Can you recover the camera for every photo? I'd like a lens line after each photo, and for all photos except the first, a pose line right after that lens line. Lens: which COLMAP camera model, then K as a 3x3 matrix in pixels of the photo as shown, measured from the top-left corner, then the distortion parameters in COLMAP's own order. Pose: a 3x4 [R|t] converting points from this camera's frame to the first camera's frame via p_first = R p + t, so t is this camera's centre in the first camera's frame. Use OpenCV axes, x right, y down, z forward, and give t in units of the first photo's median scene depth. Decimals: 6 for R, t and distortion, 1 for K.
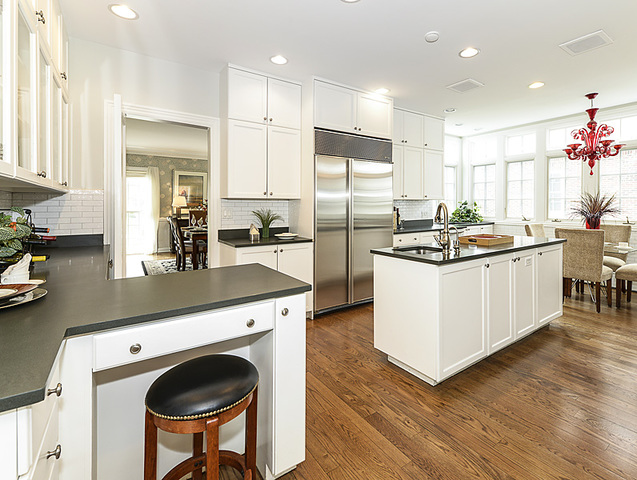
lens RADIAL K [[299.9, 0, 318.5], [0, 299.9, 240.0], [0, 0, 1]] dist [0.000914, -0.000138]
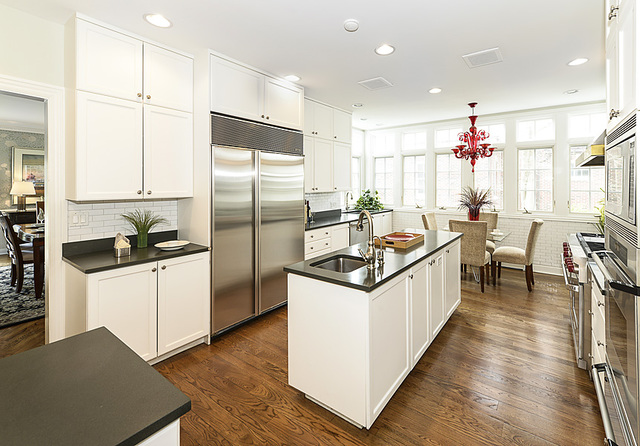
lens RADIAL K [[295.6, 0, 318.3], [0, 295.6, 190.0], [0, 0, 1]] dist [0.001103, -0.000068]
pose [[0.951042, 0.004116, 0.309035, 0.012165], [0.026016, 0.995296, -0.093317, -0.067550], [-0.307965, 0.096789, 0.946462, 0.144993]]
